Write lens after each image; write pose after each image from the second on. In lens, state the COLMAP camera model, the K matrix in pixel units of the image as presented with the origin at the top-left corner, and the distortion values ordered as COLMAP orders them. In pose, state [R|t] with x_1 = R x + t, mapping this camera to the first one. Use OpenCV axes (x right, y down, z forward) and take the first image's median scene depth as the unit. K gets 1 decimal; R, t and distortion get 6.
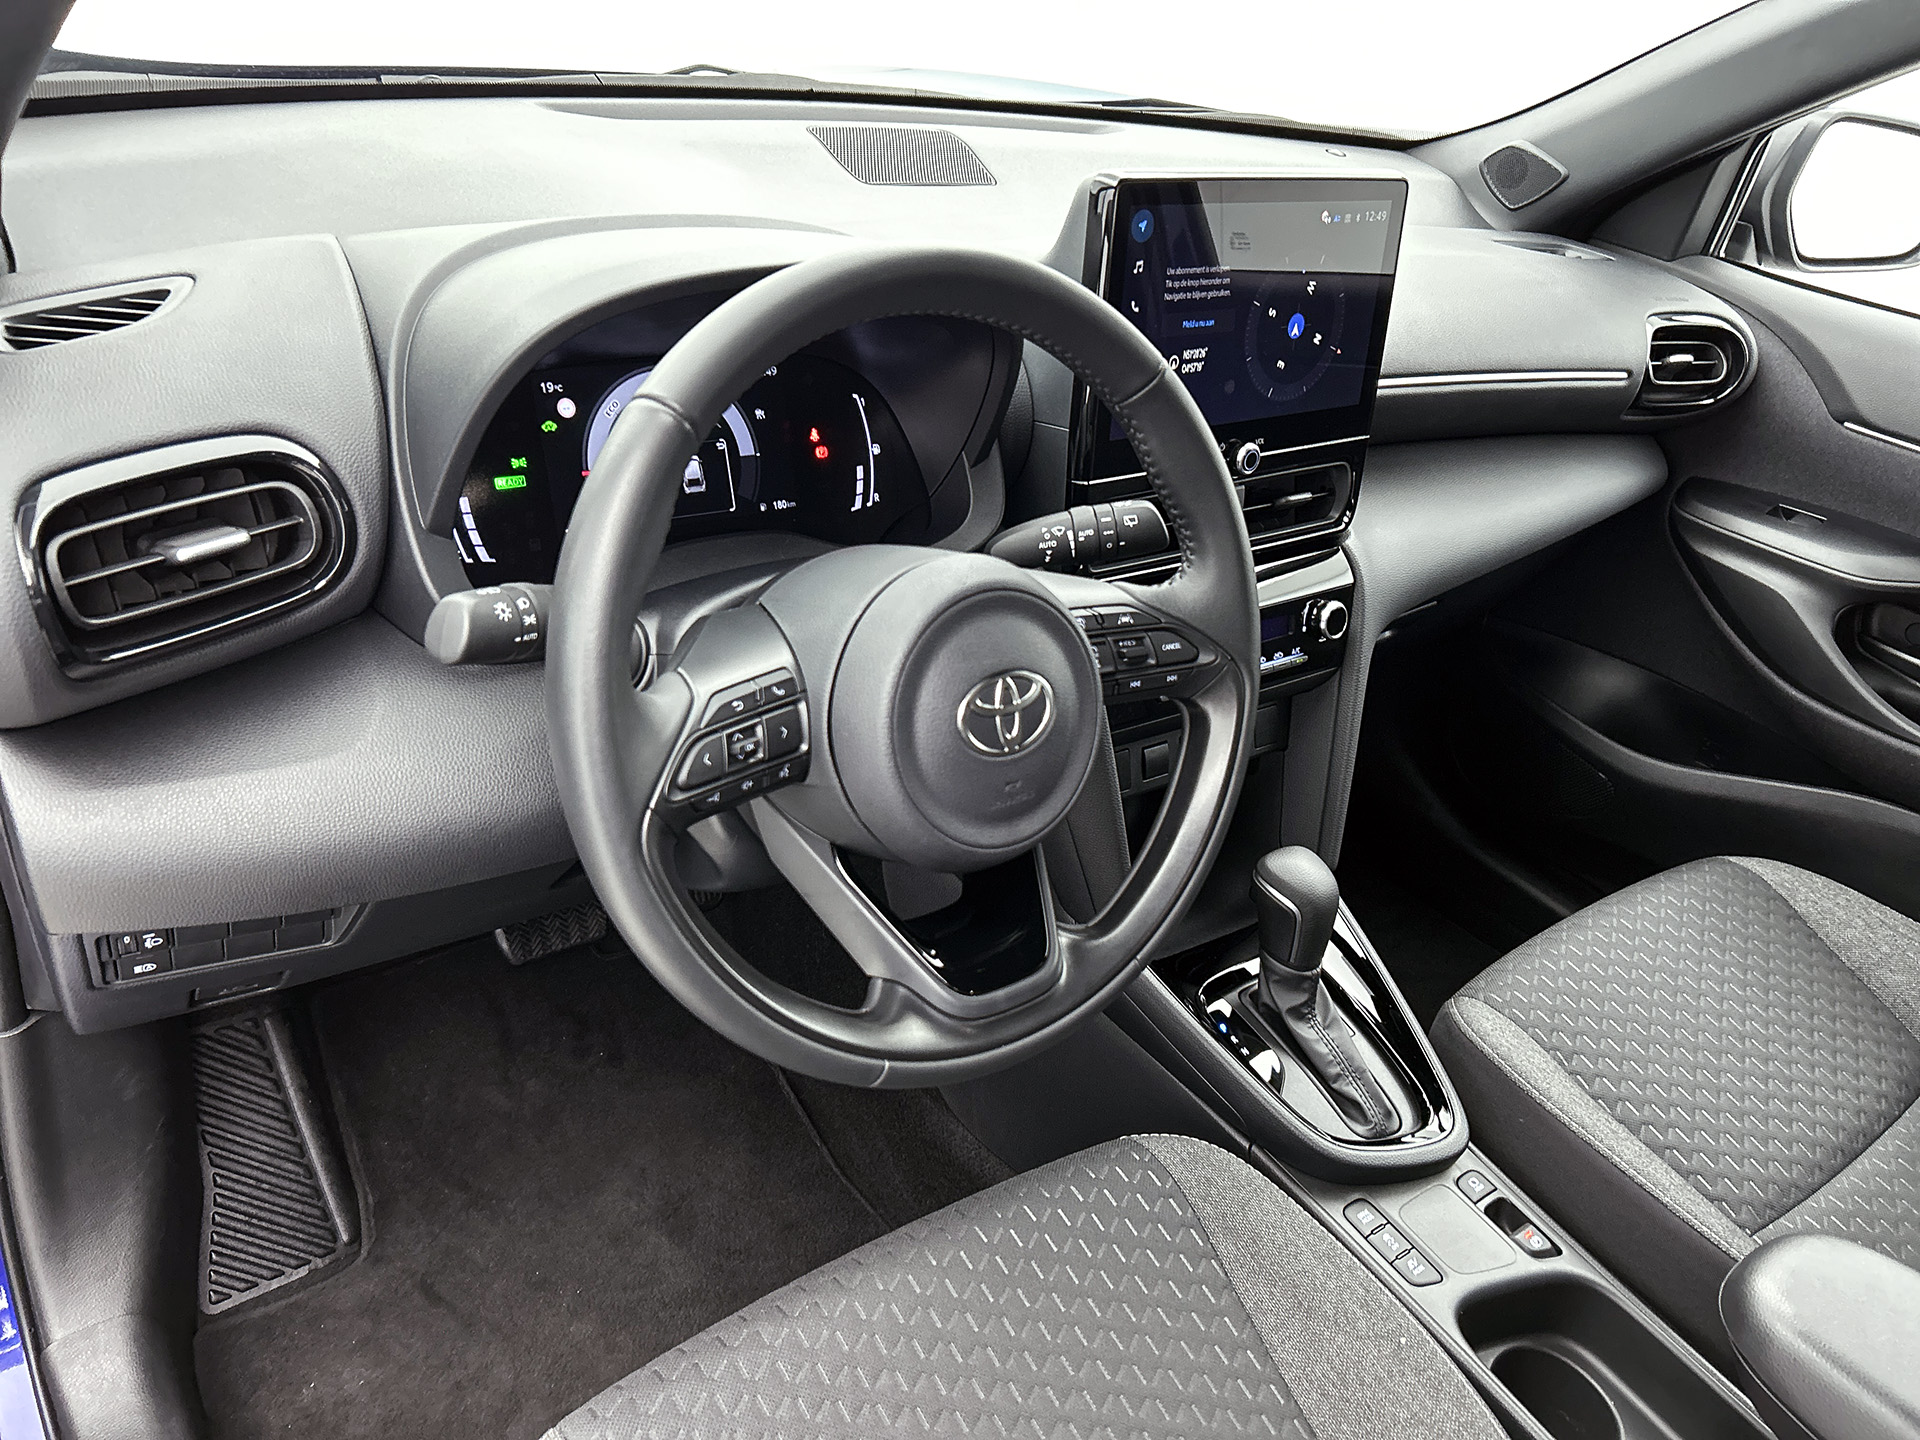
lens RADIAL K [[1454.4, 0, 960.0], [0, 1454.4, 720.0], [0, 0, 1]] dist [0.088752, -0.171704]
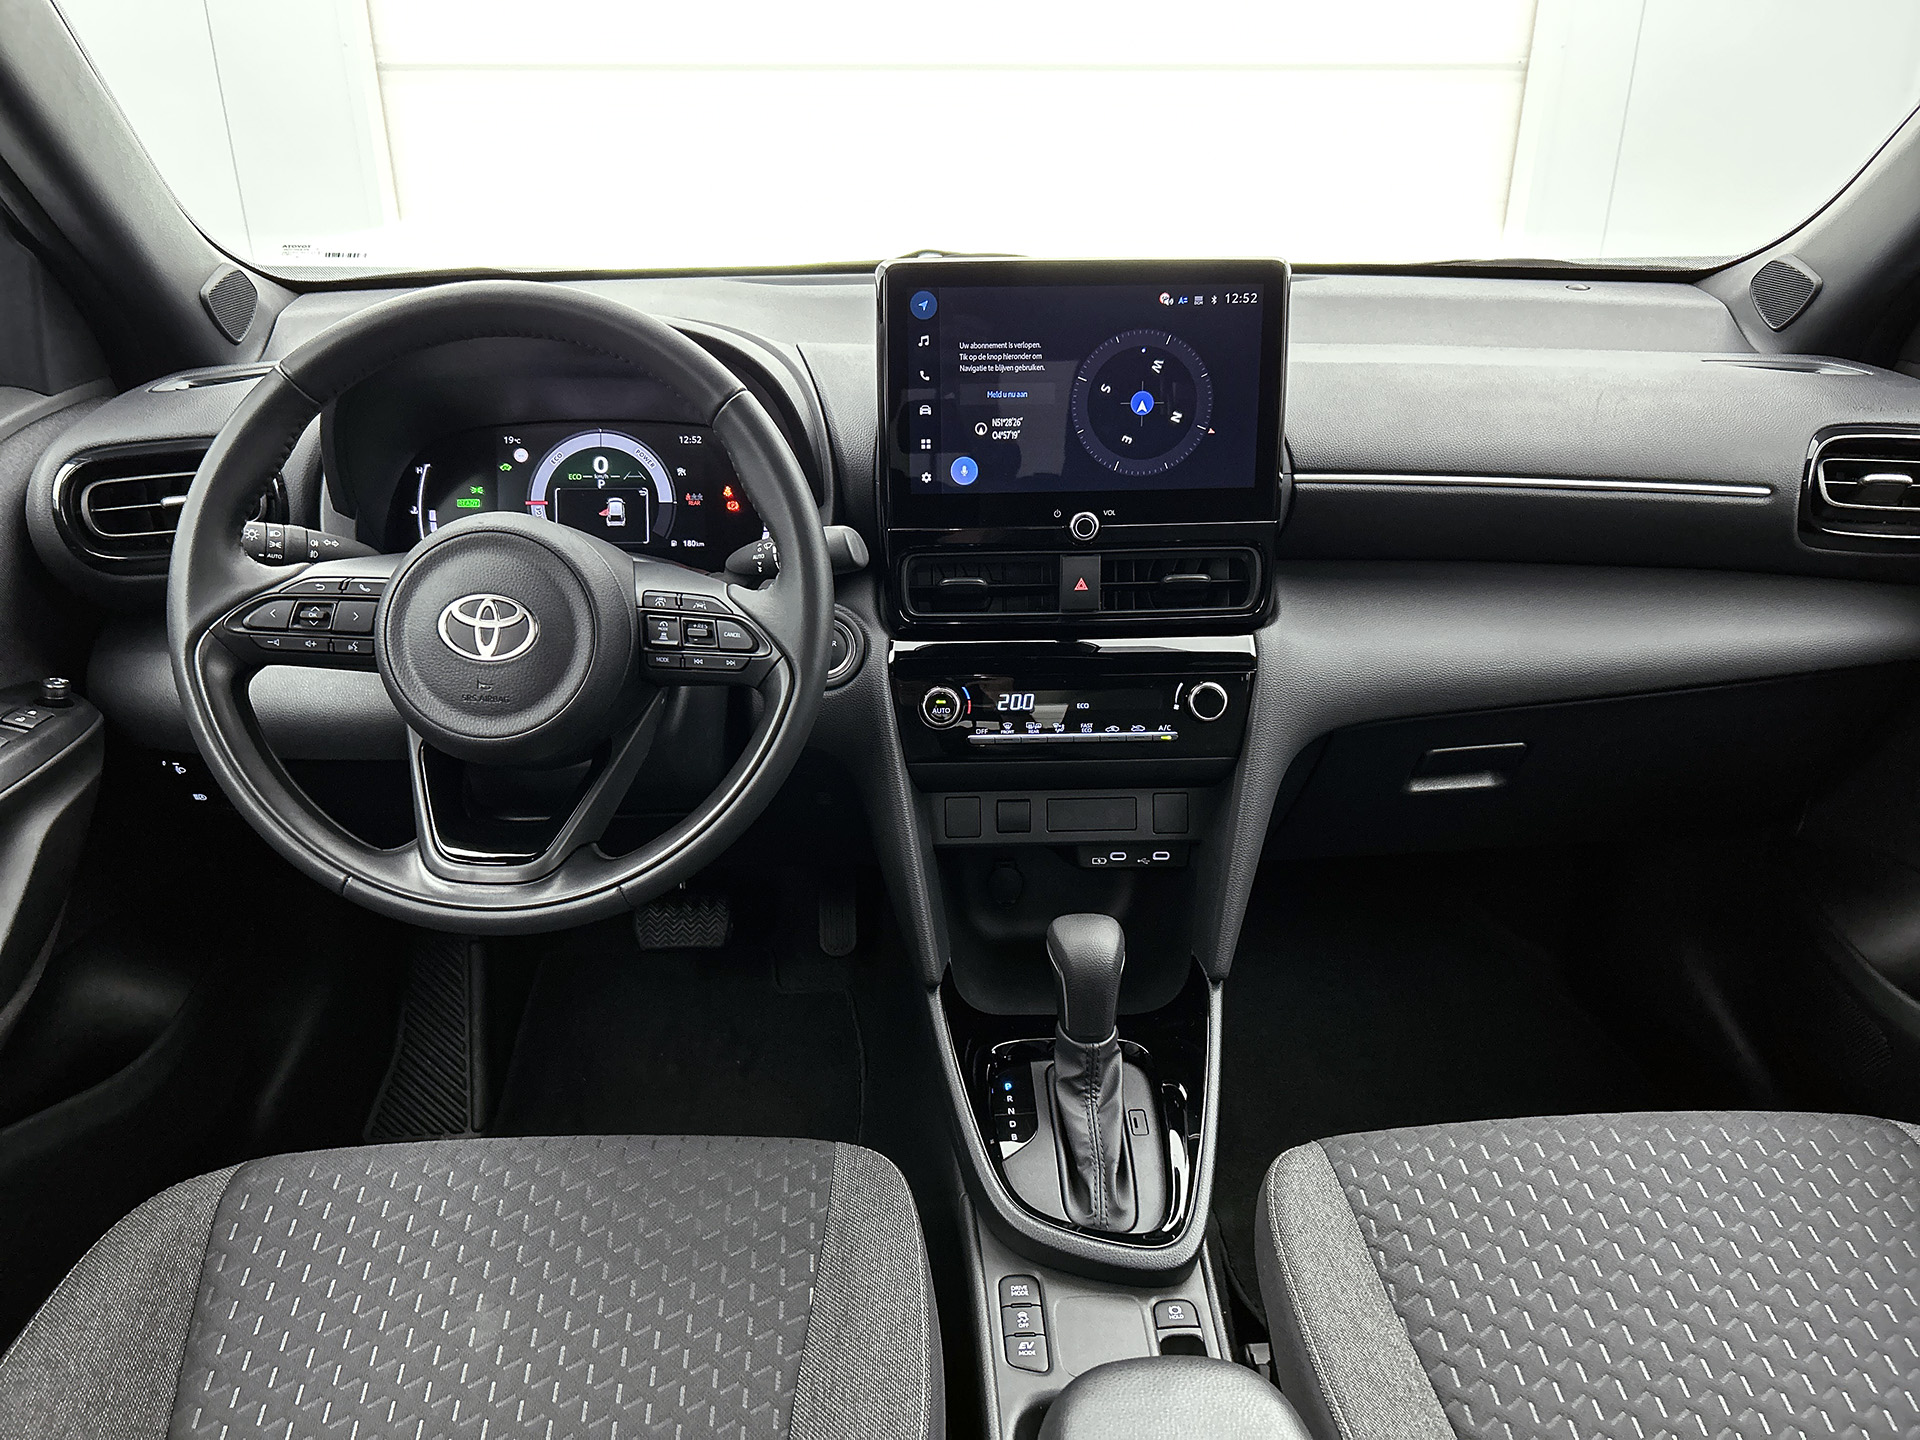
lens RADIAL K [[1426.7, 0, 960.0], [0, 1426.7, 720.0], [0, 0, 1]] dist [0.104403, -0.155918]
pose [[0.821519, 0.086206, -0.563627, 0.766381], [-0.184394, 0.975554, -0.119554, 0.102929], [0.539543, 0.202145, 0.817332, 0.153587]]
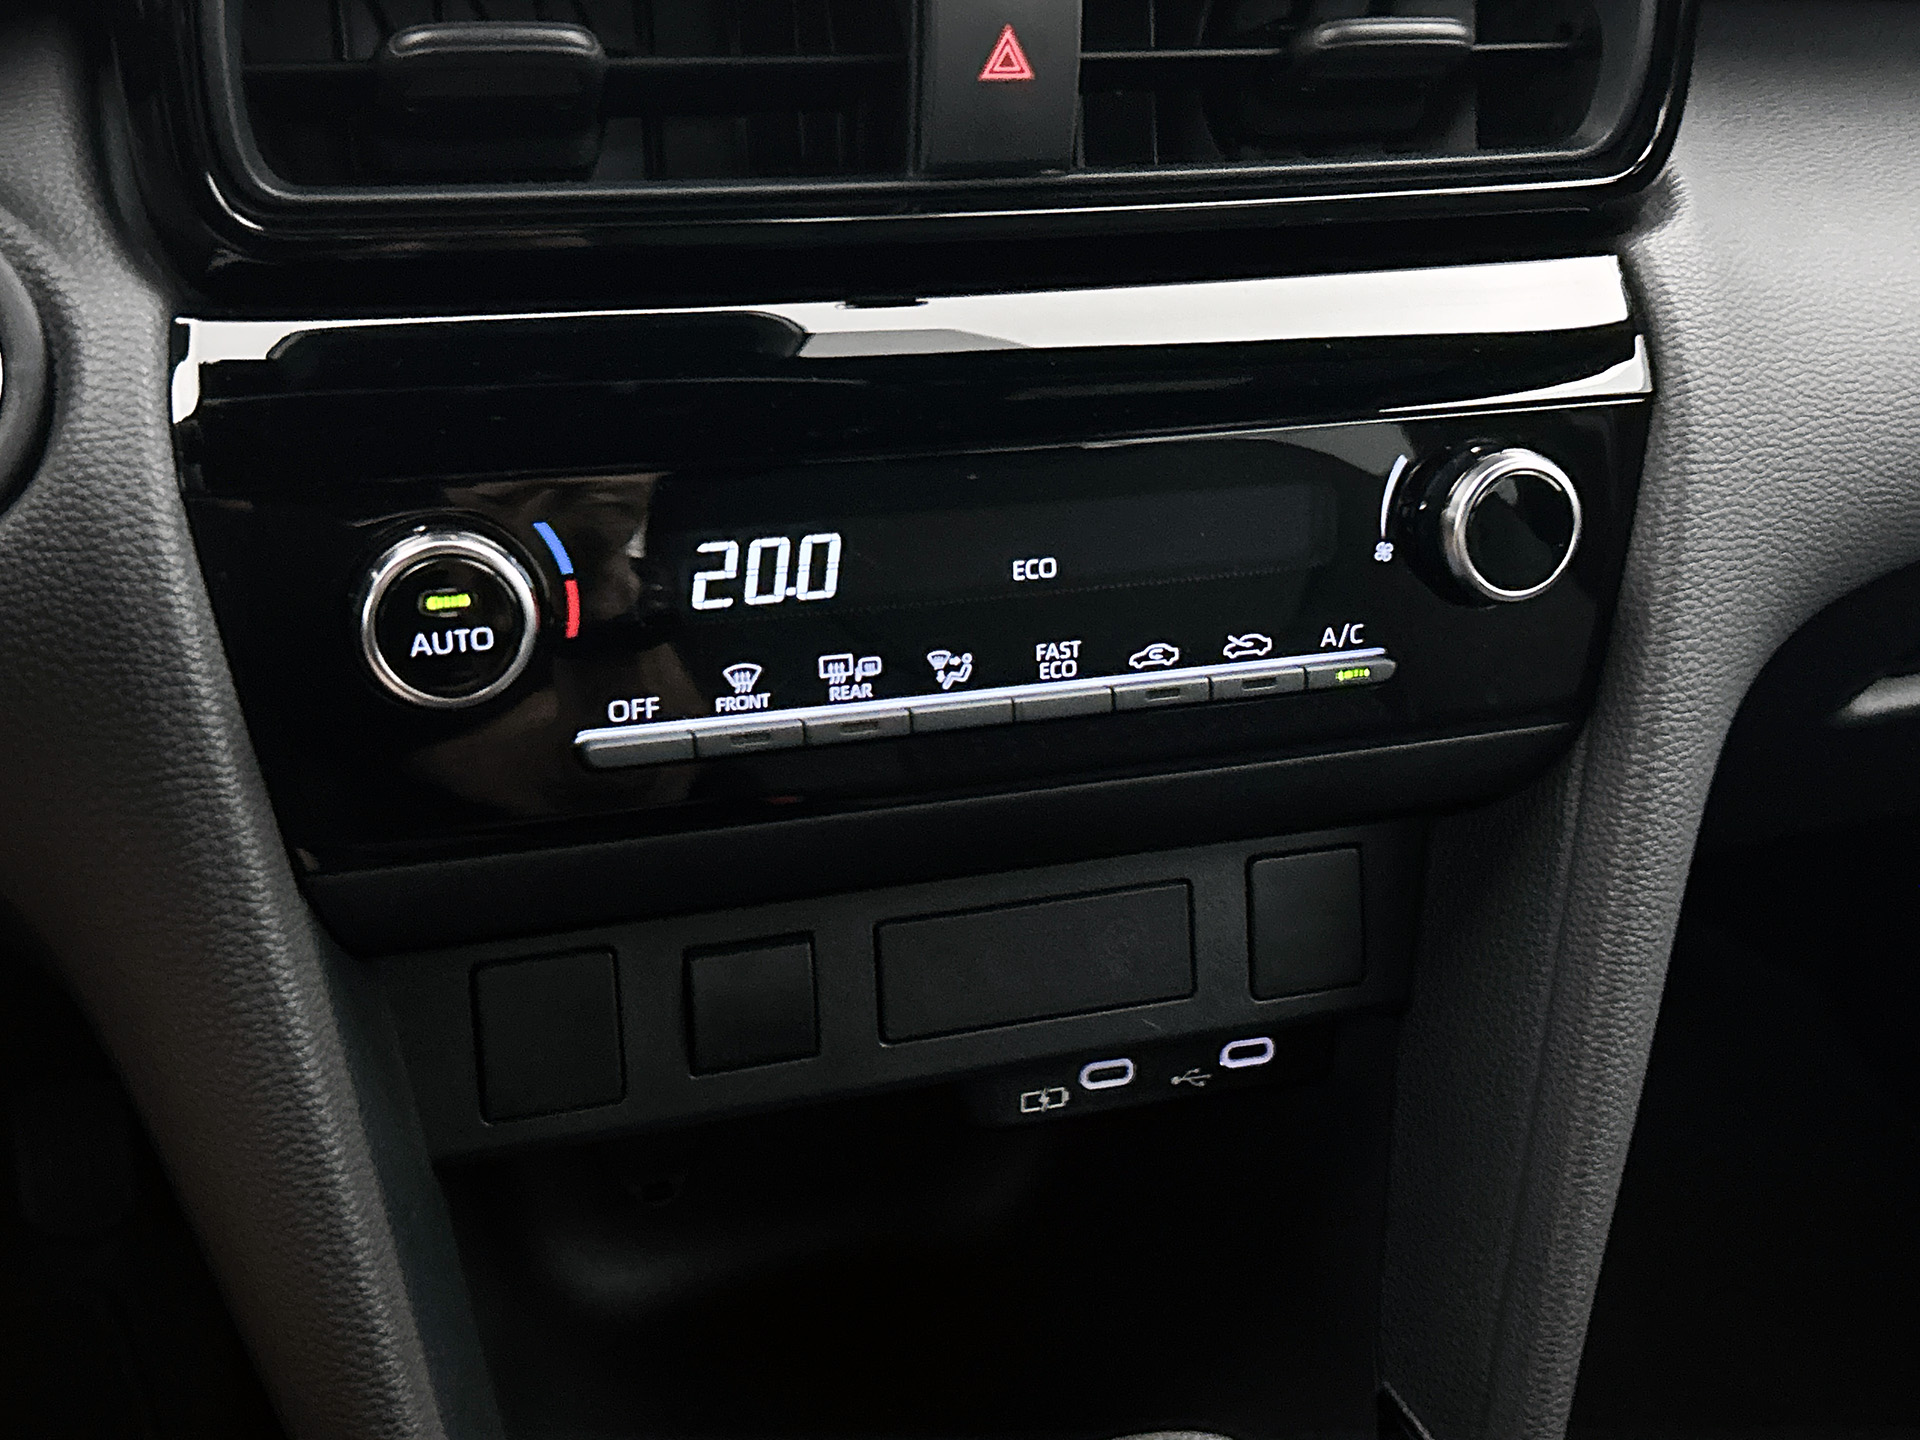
lens RADIAL K [[2203.9, 0, 960.0], [0, 2203.9, 720.0], [0, 0, 1]] dist [0.192010, -0.606657]
pose [[0.947117, 0.084362, -0.309601, 0.332826], [-0.100298, 0.994310, -0.035892, -0.014418], [0.304812, 0.065046, 0.950189, 0.713246]]
